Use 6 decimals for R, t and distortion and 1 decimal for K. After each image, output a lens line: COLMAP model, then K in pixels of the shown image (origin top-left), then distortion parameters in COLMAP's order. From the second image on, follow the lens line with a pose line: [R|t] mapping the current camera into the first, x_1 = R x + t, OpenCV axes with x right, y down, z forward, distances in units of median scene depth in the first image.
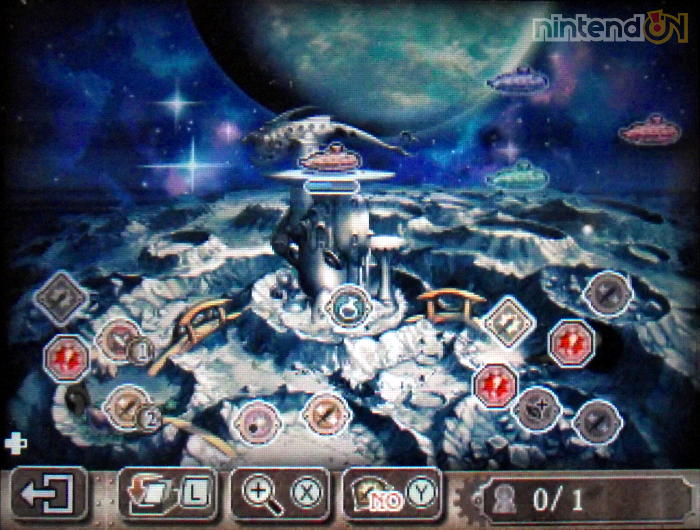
lens RADIAL K [[569.2, 0, 342.8], [0, 569.2, 262.8], [0, 0, 1]] dist [-0.028821, 0.009698]
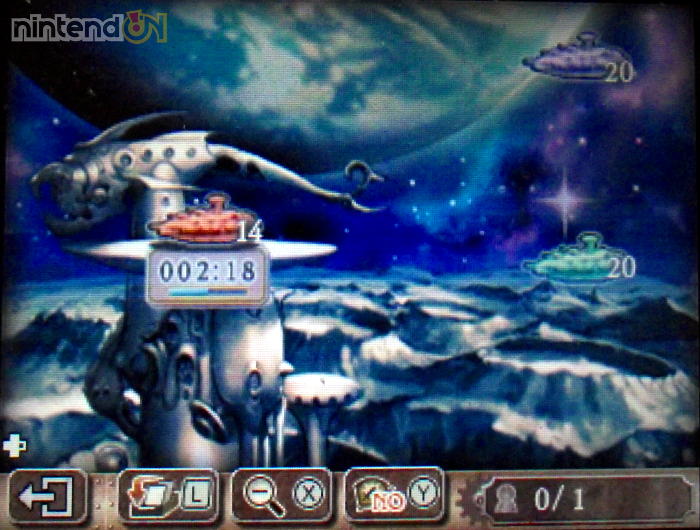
lens RADIAL K [[569.2, 0, 357.3], [0, 569.2, 268.3], [0, 0, 1]] dist [-0.028821, 0.009698]
pose [[0.999749, -0.003869, 0.022054, 0.097230], [0.003592, 0.999914, 0.012601, -0.141219], [-0.022101, -0.012518, 0.999677, 0.487441]]
